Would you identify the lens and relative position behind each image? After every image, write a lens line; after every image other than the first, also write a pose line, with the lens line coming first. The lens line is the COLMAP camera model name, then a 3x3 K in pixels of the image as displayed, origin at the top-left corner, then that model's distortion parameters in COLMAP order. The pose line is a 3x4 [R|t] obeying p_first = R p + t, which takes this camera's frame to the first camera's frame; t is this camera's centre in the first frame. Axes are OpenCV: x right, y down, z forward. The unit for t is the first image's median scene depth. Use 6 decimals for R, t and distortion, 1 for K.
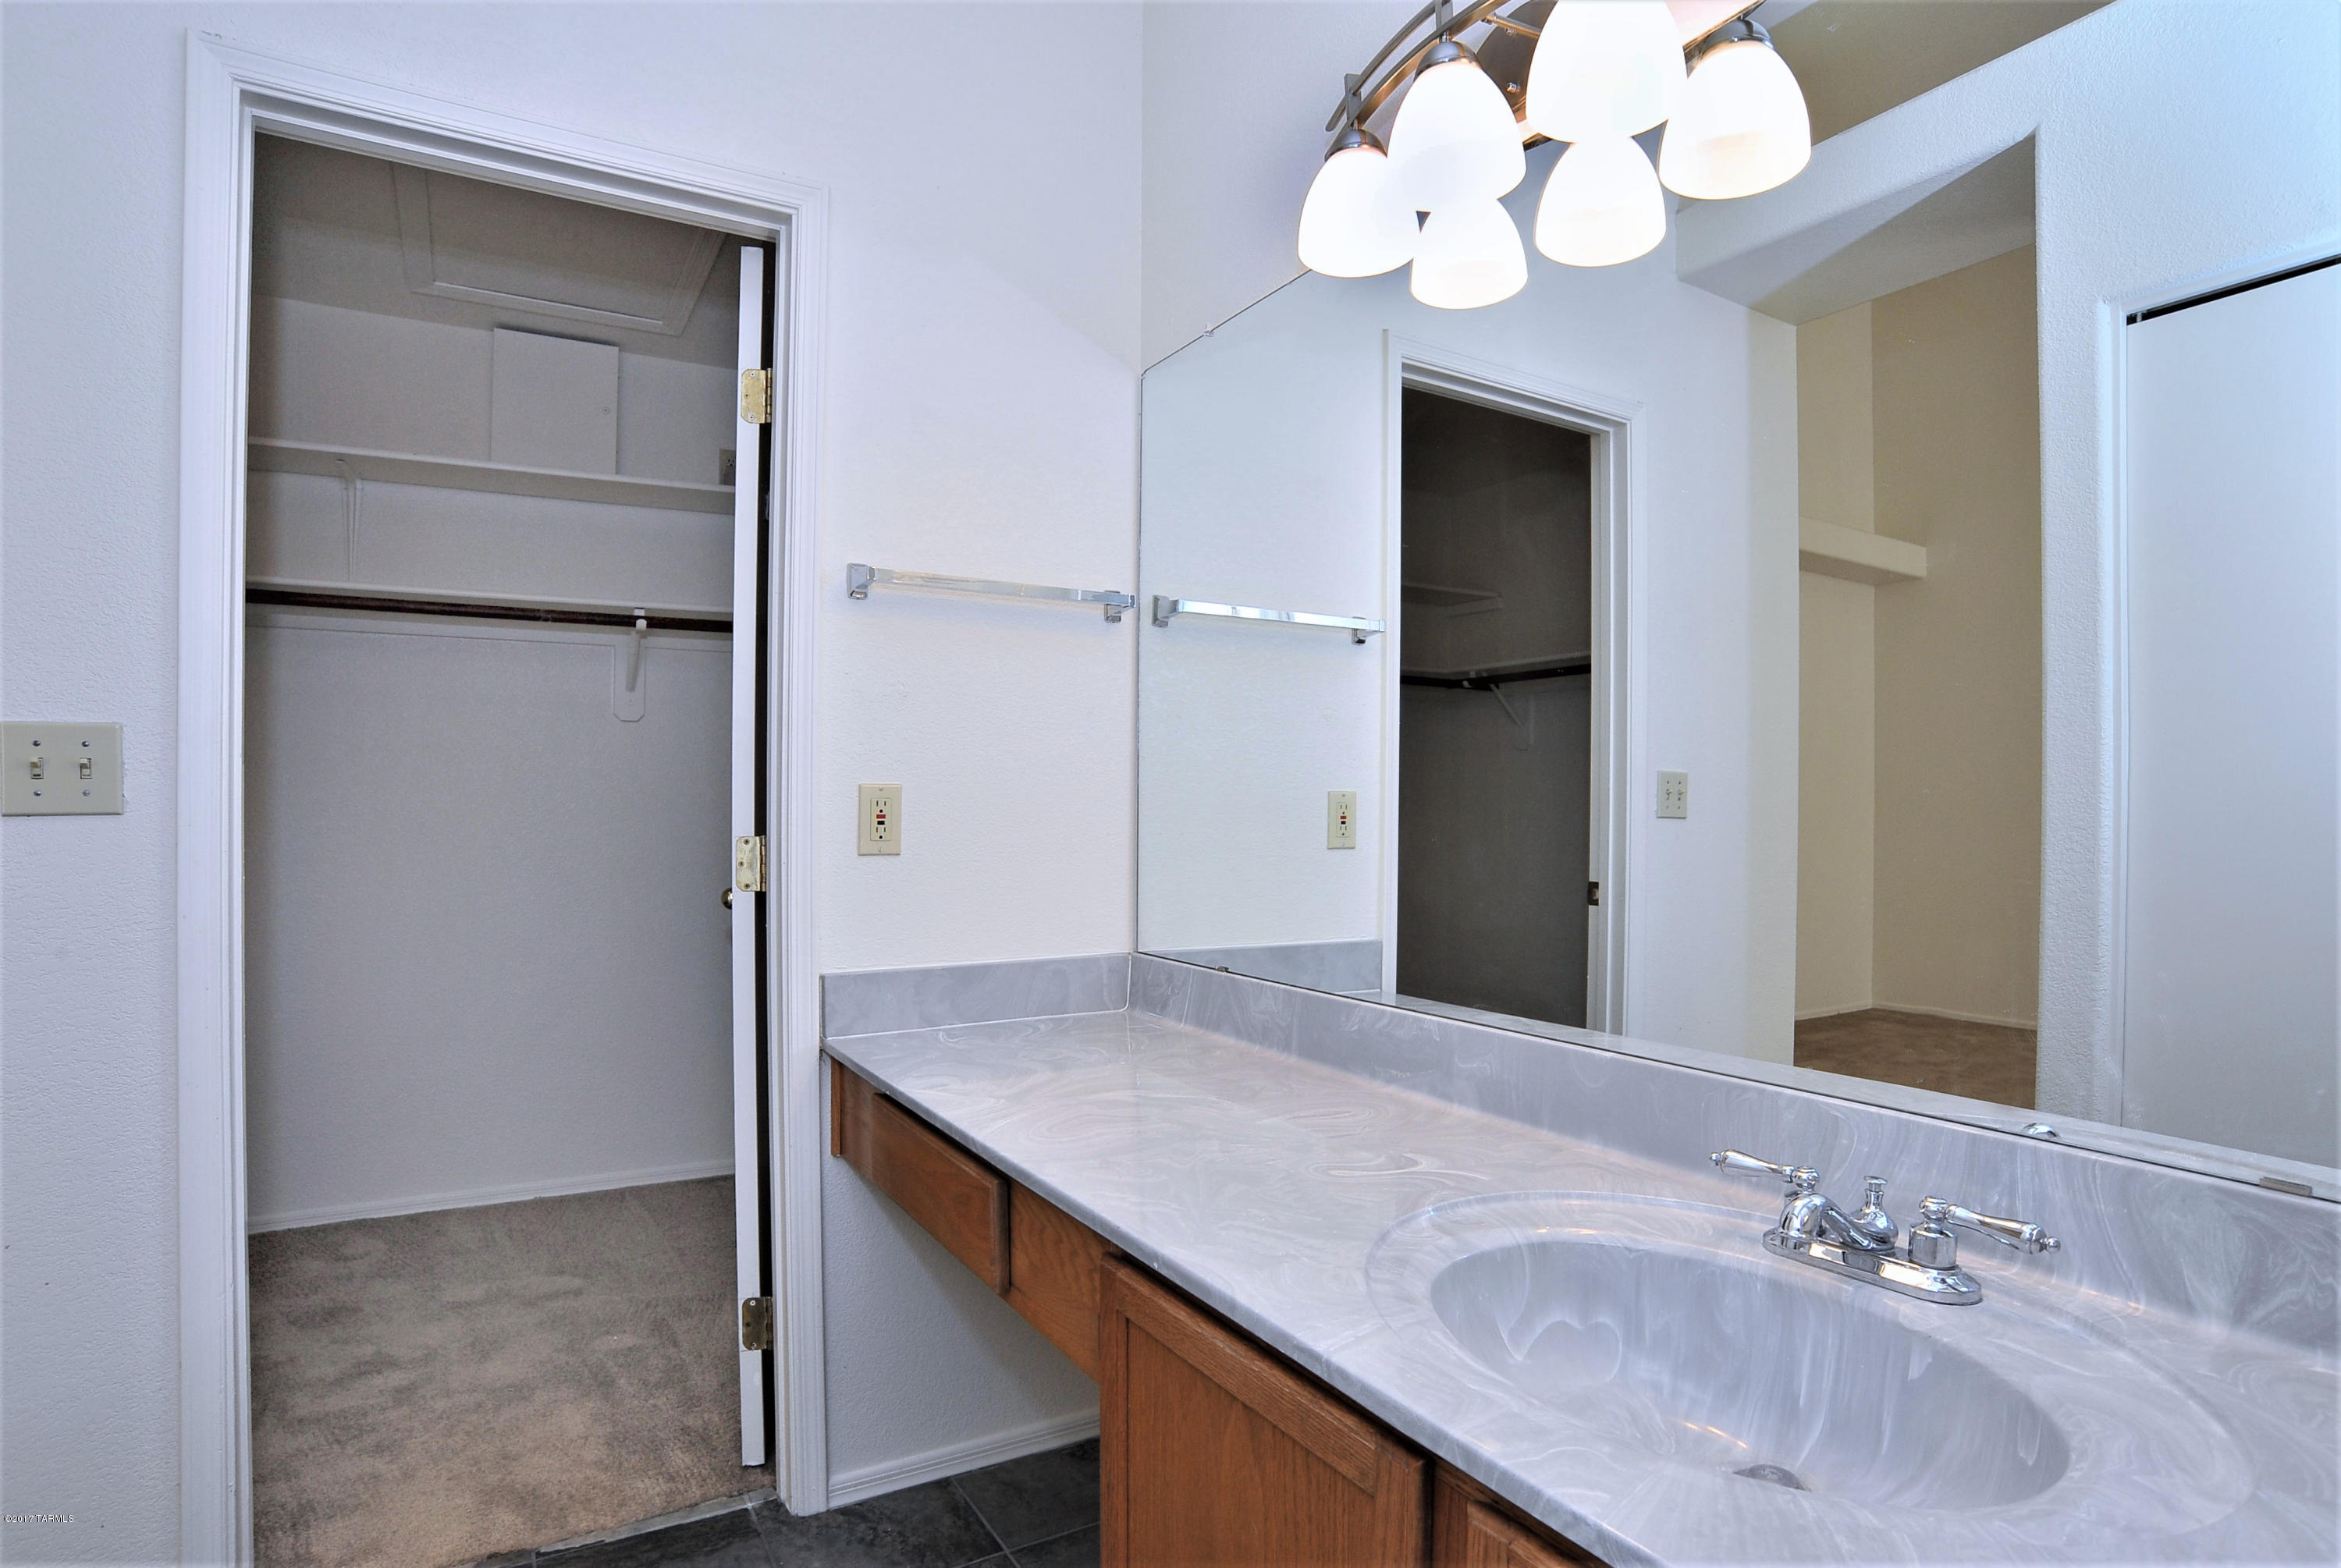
lens RADIAL K [[1235.8, 0, 1170.5], [0, 1235.8, 784.0], [0, 0, 1]] dist [-0.050805, -0.000082]
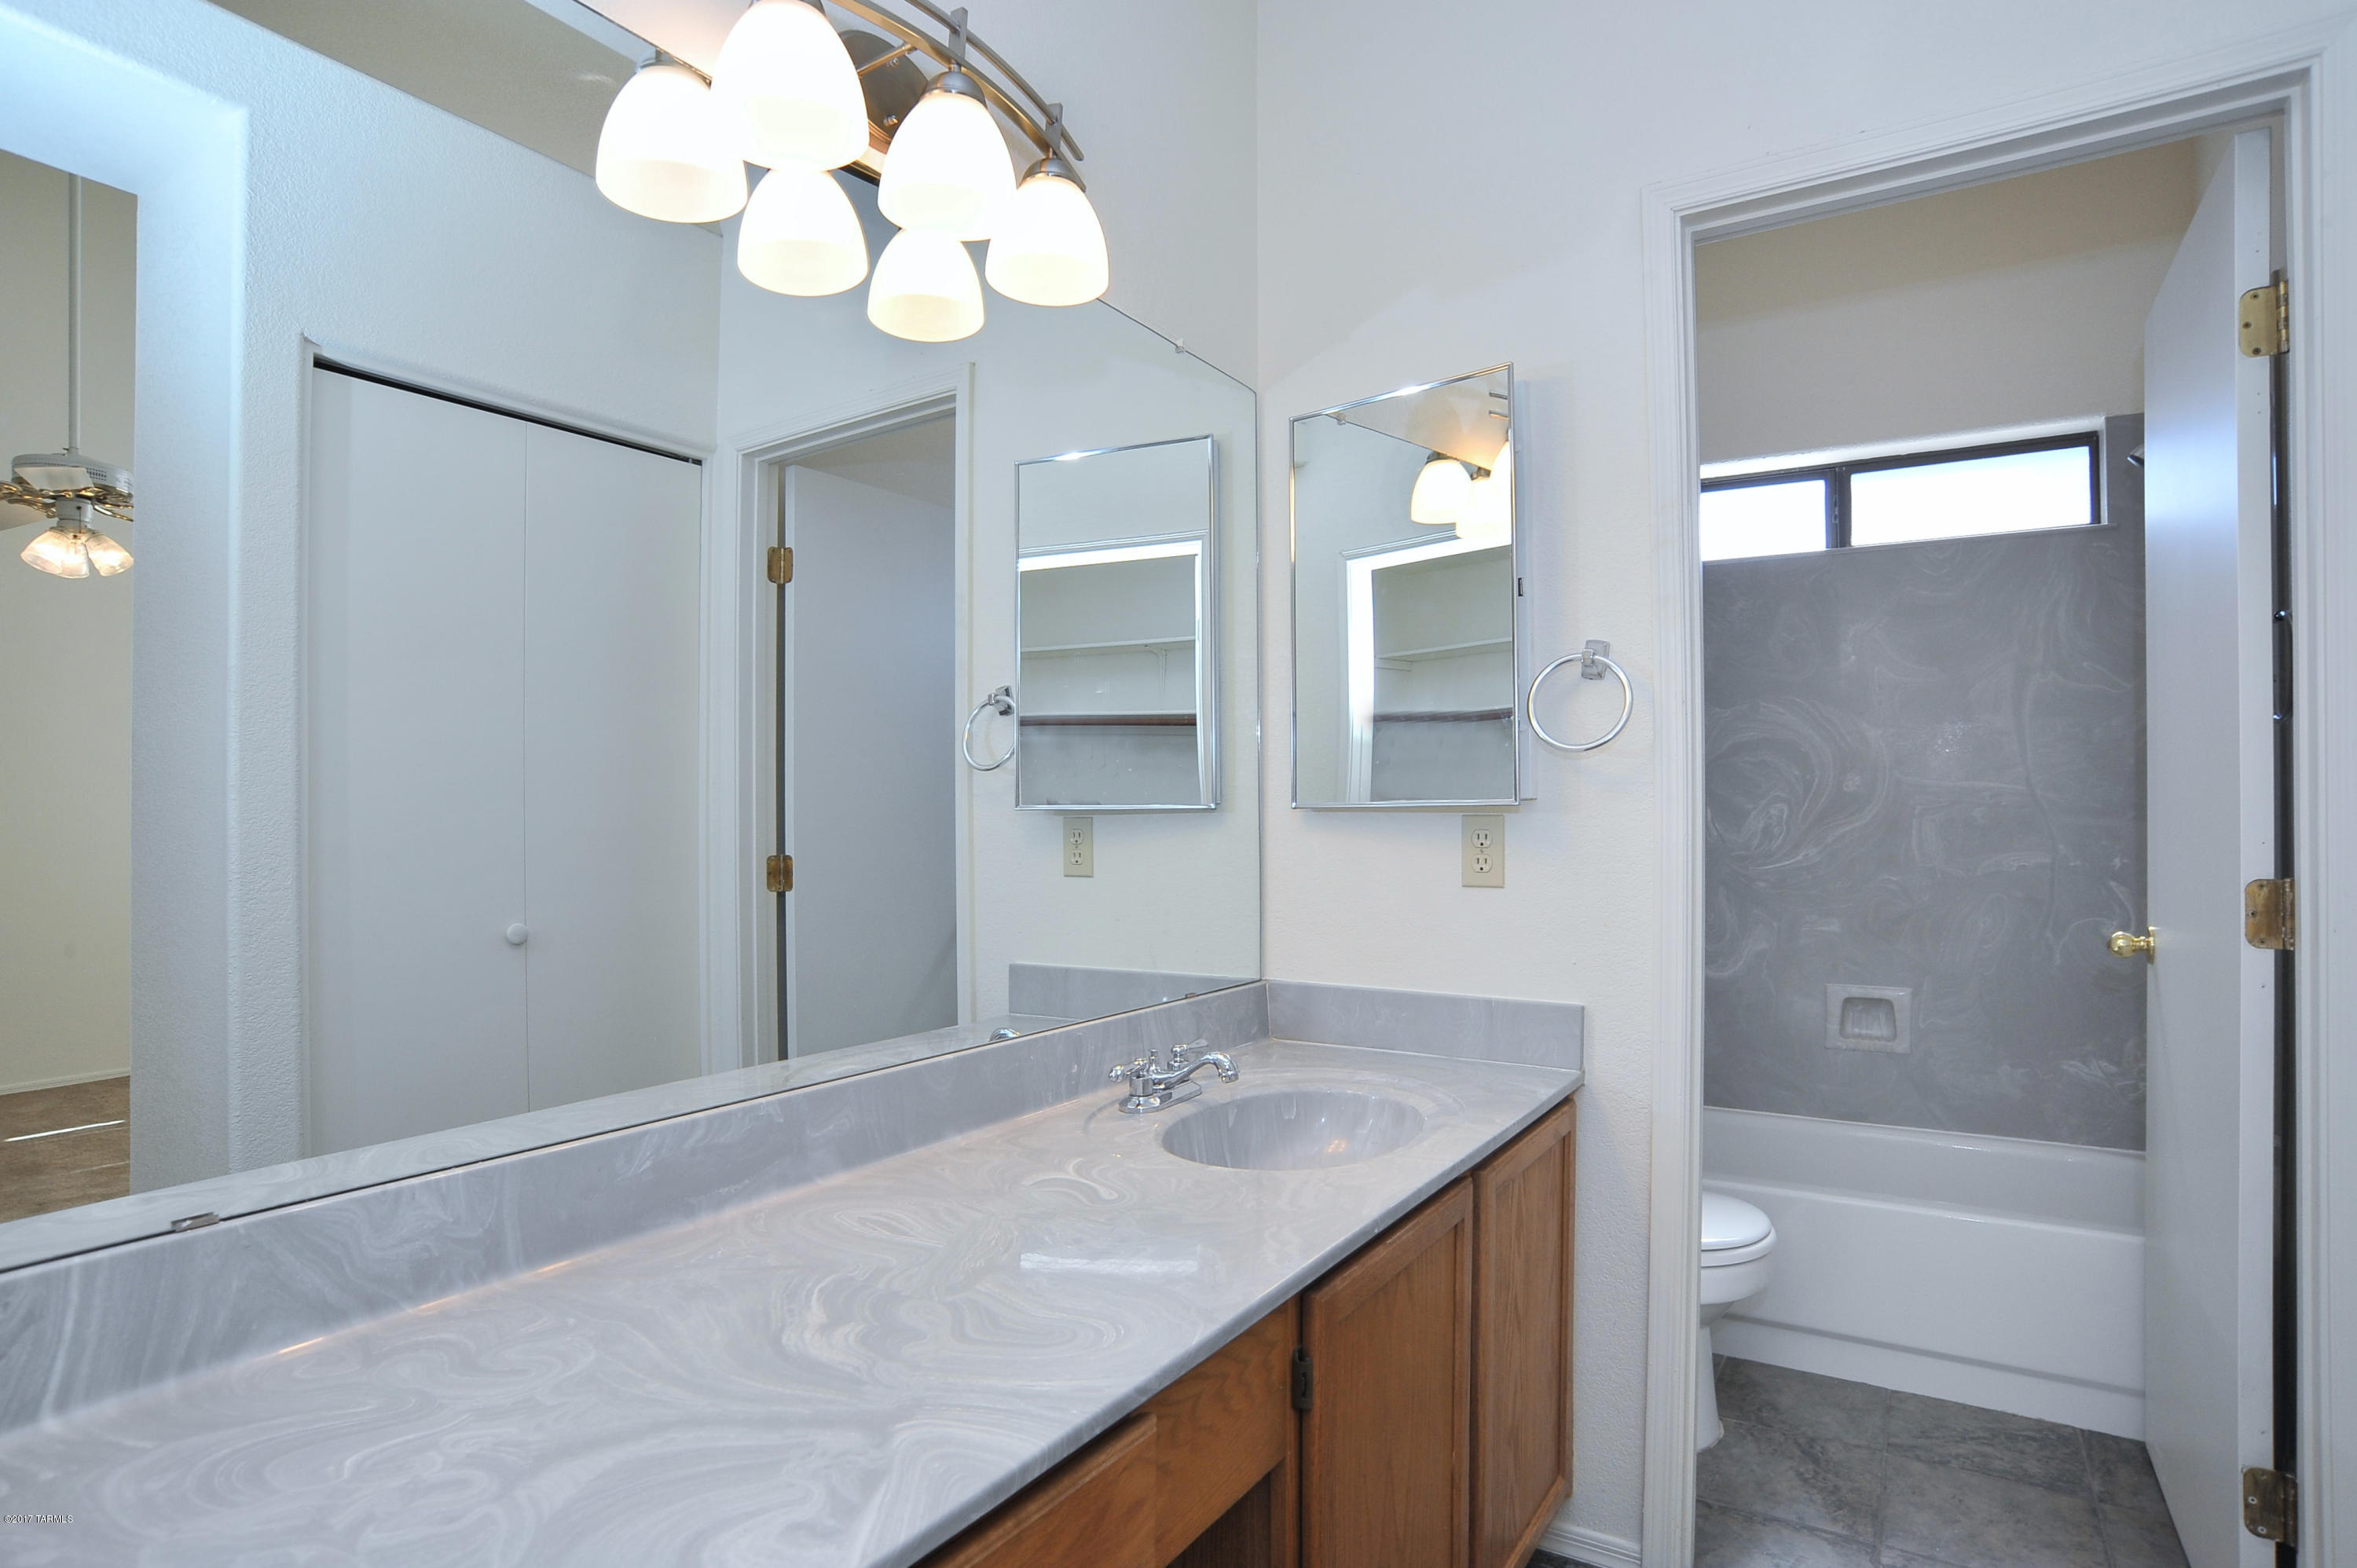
lens RADIAL K [[1212.9, 0, 1183.1], [0, 1212.9, 818.5], [0, 0, 1]] dist [-0.102080, 0.049397]
pose [[-0.452692, 0.005954, 0.891647, -0.650999], [-0.006421, 0.999930, -0.009937, 0.008954], [-0.891644, -0.010224, -0.452622, 1.161059]]
